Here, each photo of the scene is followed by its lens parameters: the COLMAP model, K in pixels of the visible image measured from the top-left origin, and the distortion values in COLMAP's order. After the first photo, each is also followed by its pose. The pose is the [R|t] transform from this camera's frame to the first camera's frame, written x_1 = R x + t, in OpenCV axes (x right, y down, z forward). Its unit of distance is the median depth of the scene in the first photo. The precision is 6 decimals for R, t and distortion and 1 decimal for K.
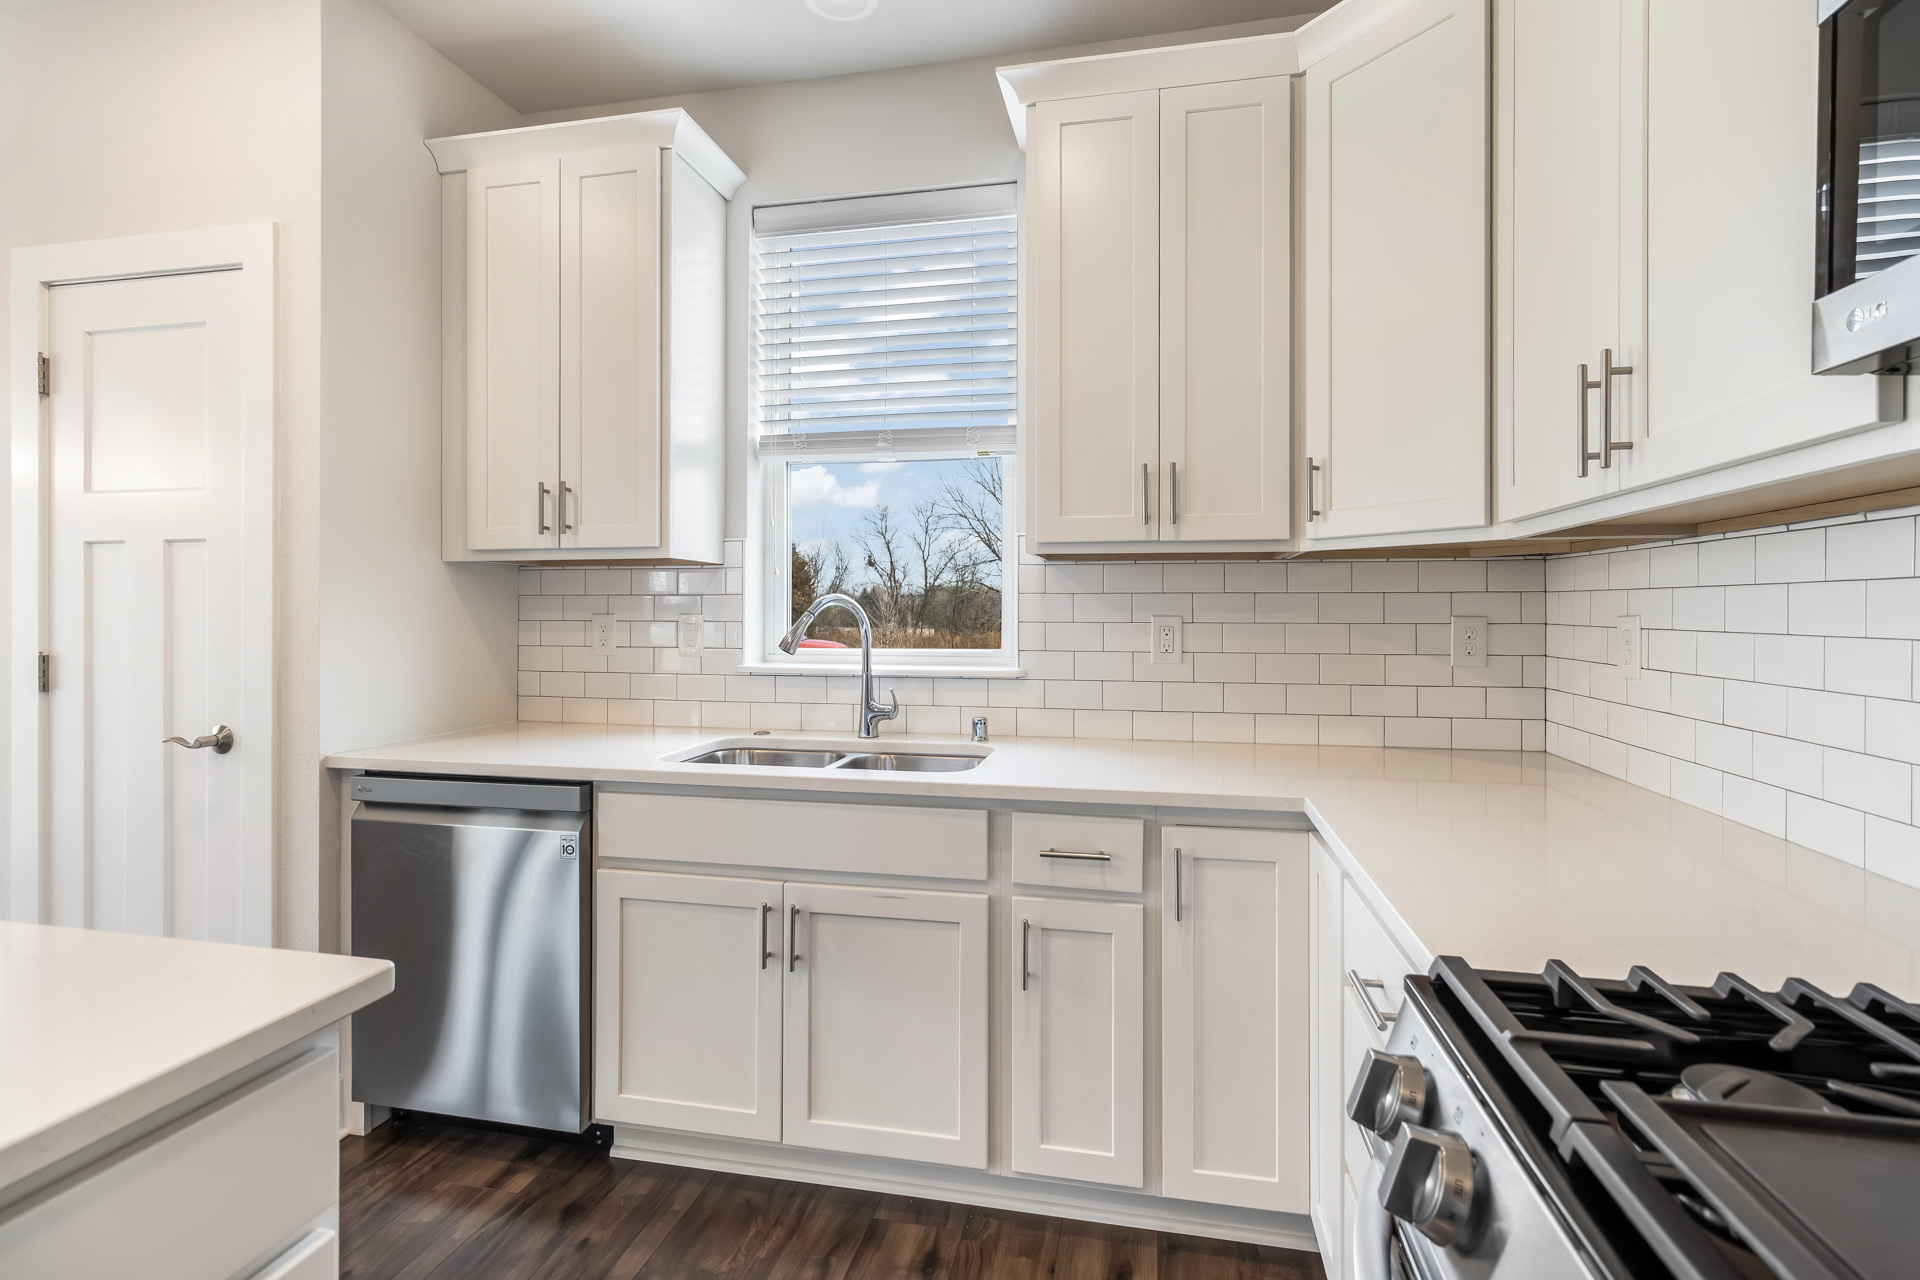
lens RADIAL K [[901.3, 0, 960.8], [0, 901.3, 608.3], [0, 0, 1]] dist [-0.000036, -0.000396]
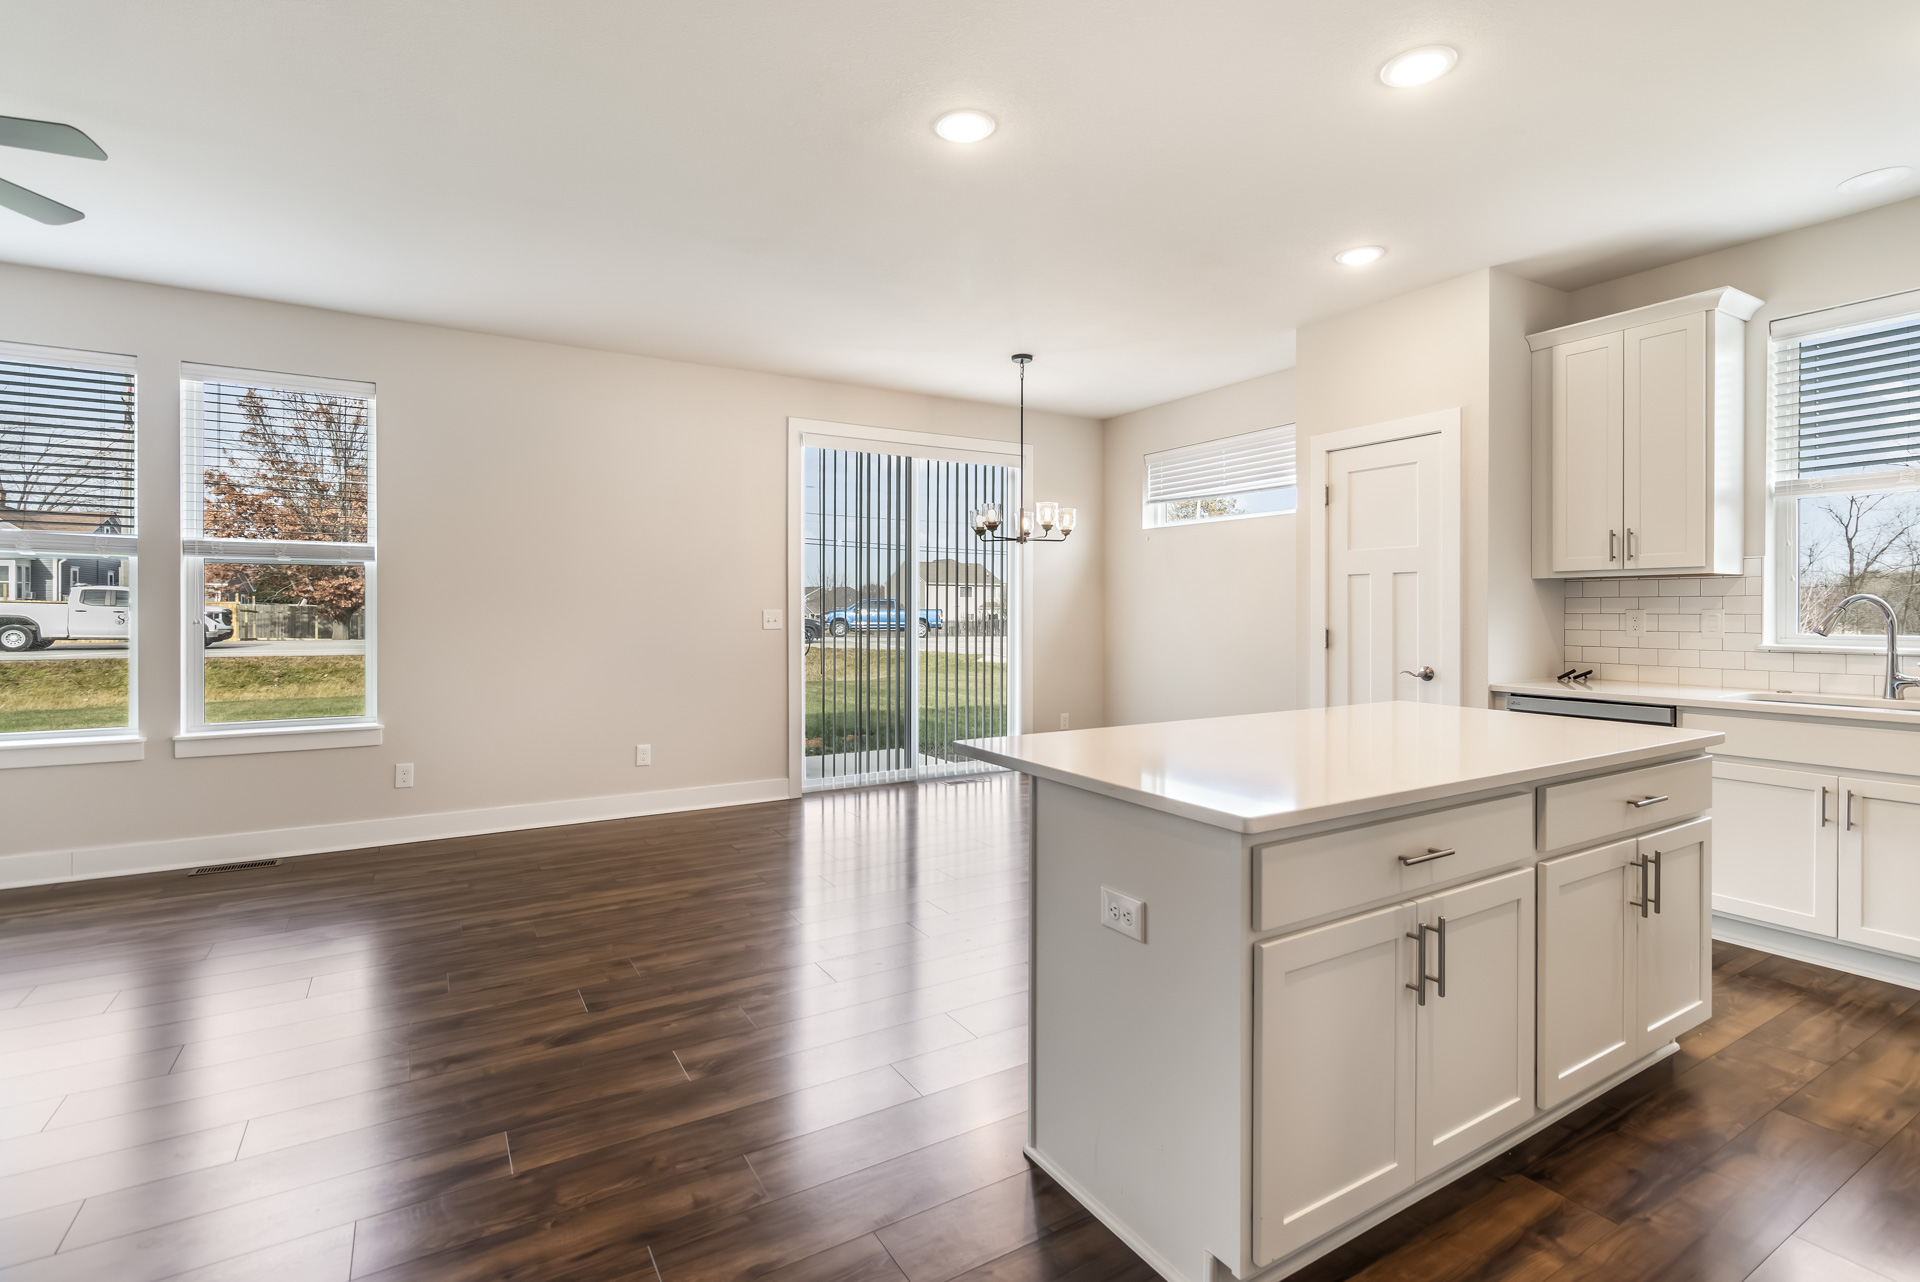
lens RADIAL K [[901.3, 0, 960.8], [0, 901.3, 609.3], [0, 0, 1]] dist [-0.000036, -0.000396]
pose [[0.687287, -0.003045, -0.726379, -0.089412], [0.006306, 0.999979, 0.001775, -0.004801], [0.726358, -0.005800, 0.687292, -1.044890]]
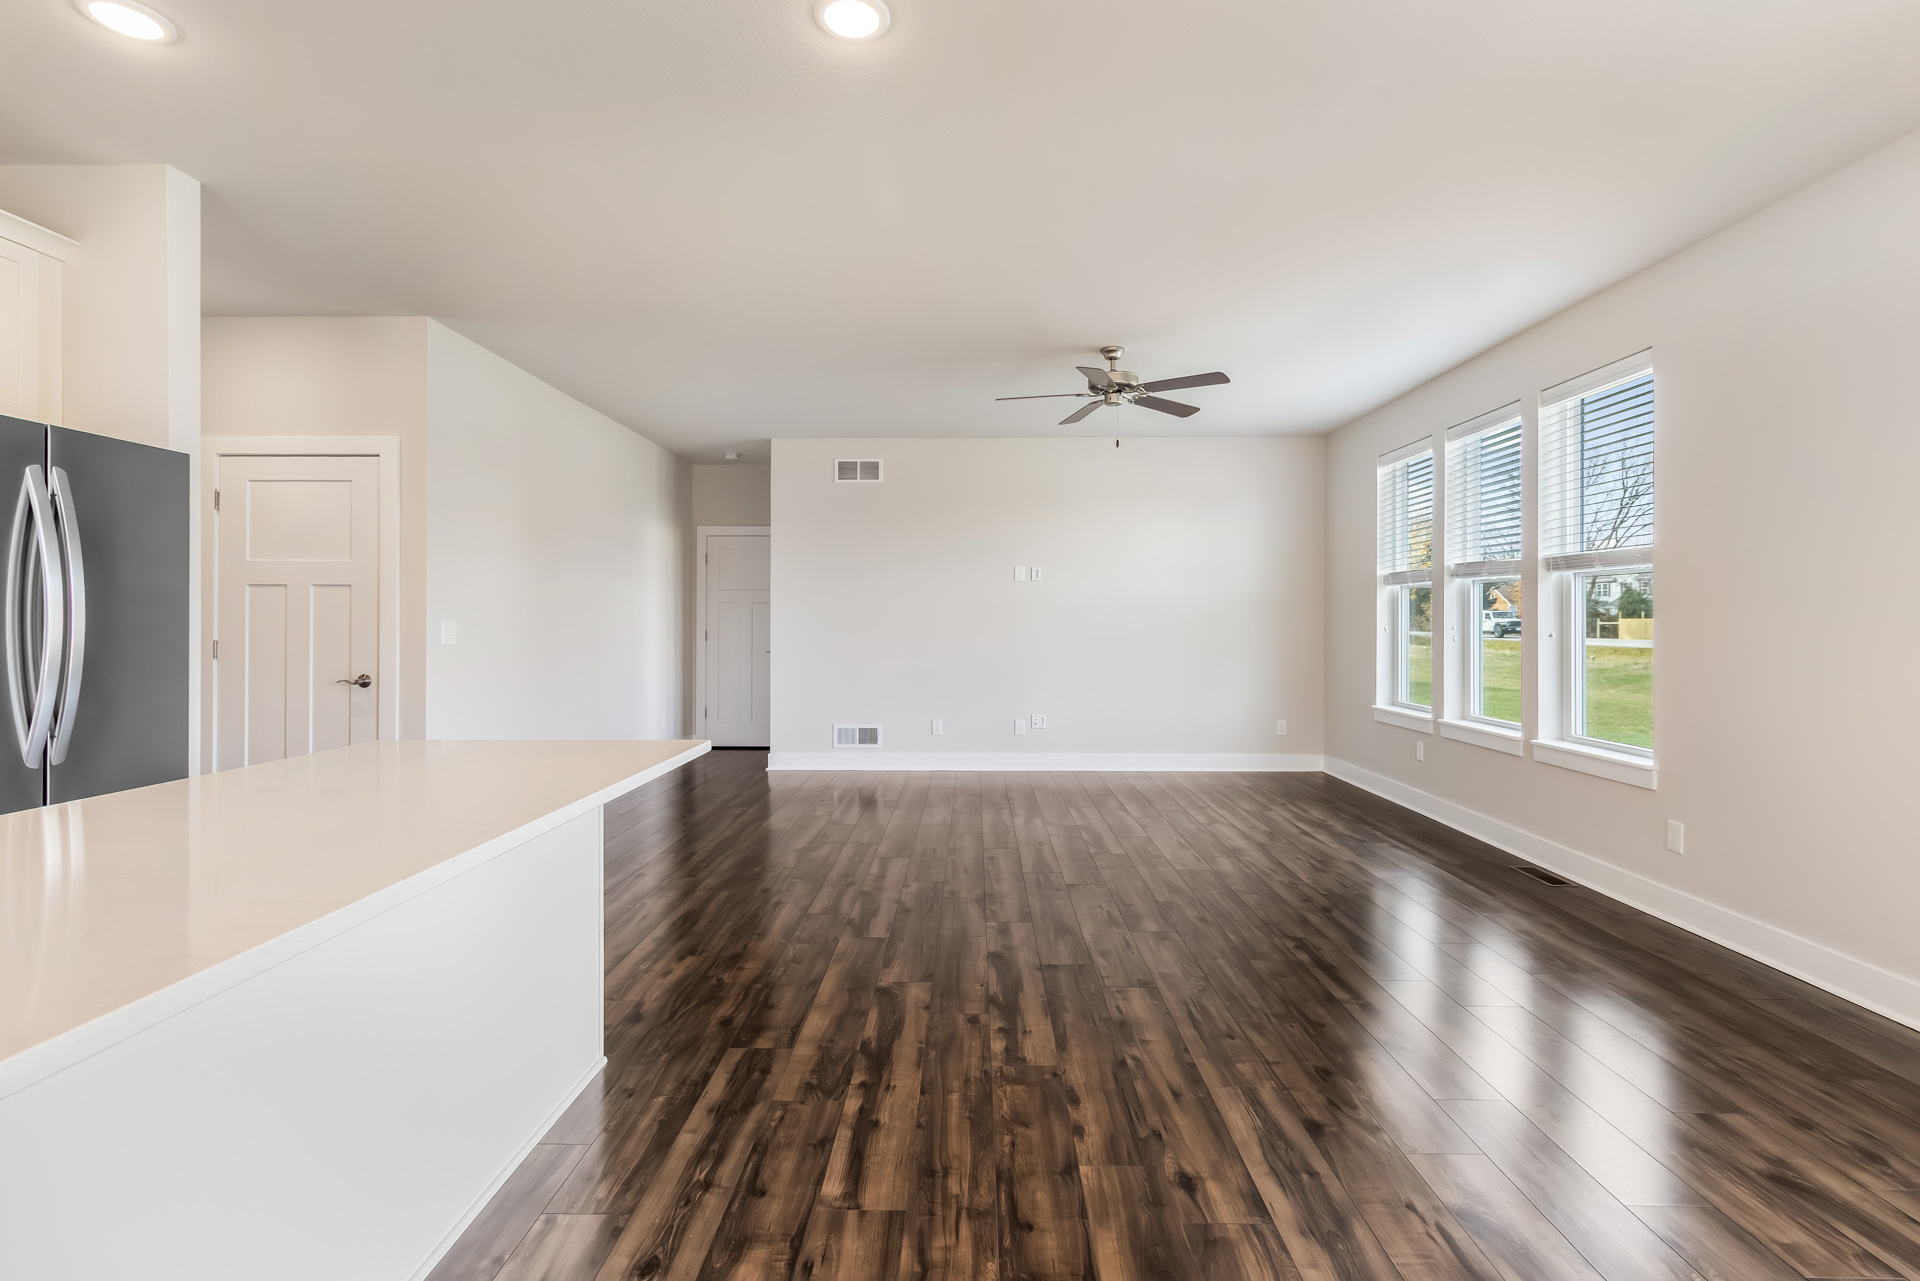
lens RADIAL K [[899.9, 0, 958.3], [0, 899.9, 622.6], [0, 0, 1]] dist [-0.000653, -0.000089]
pose [[-0.980530, -0.004645, -0.196314, -0.928744], [-0.003763, 0.999981, -0.004865, 0.002751], [0.196333, -0.004031, -0.980529, 0.840054]]
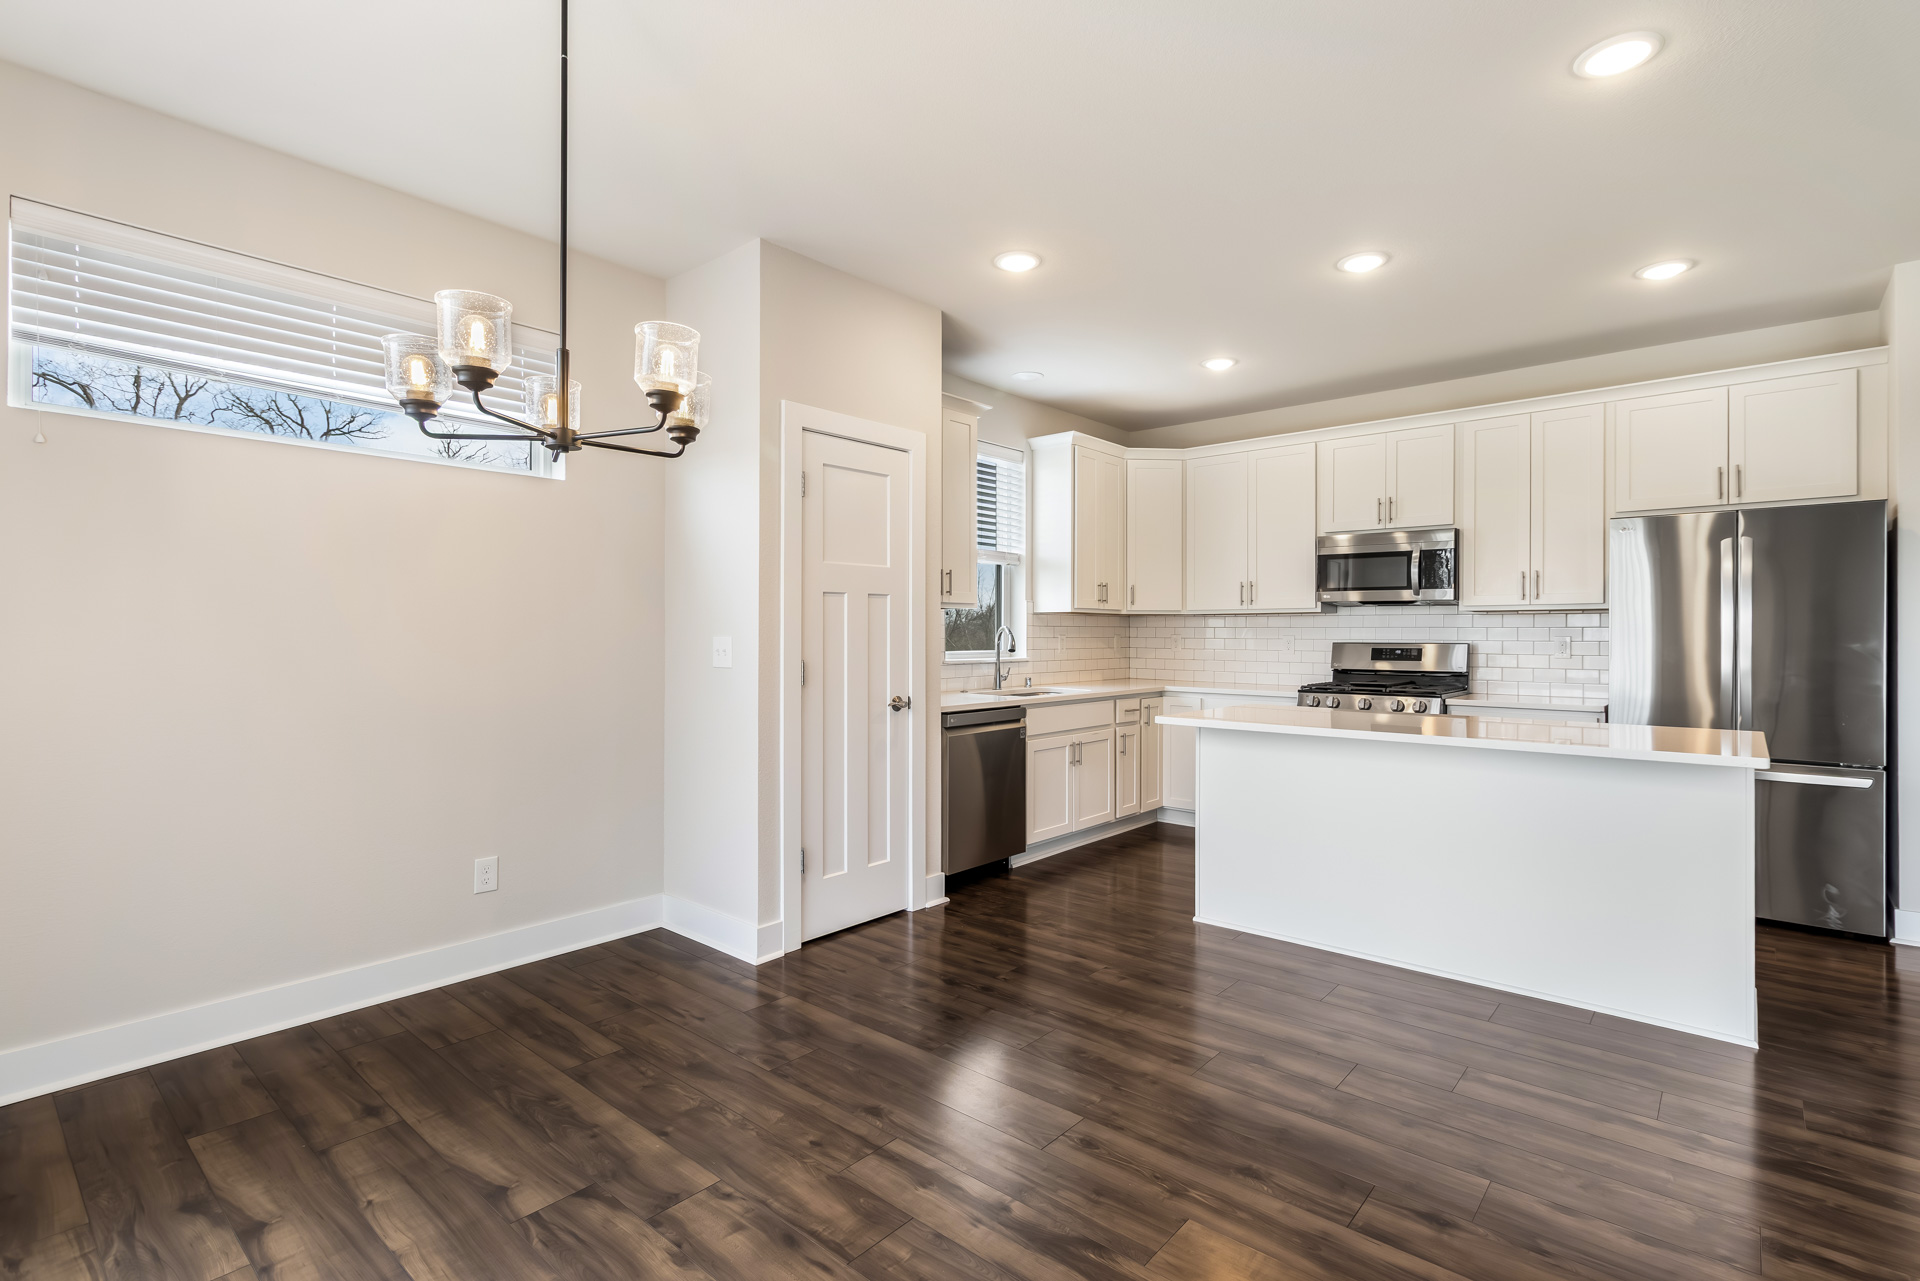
lens RADIAL K [[916.3, 0, 964.6], [0, 916.3, 635.1], [0, 0, 1]] dist [0.001446, 0.000075]
pose [[0.480478, -0.003750, 0.876999, -2.318158], [-0.003470, 0.999975, 0.006177, -0.006615], [-0.877000, -0.006011, 0.480453, -0.022431]]
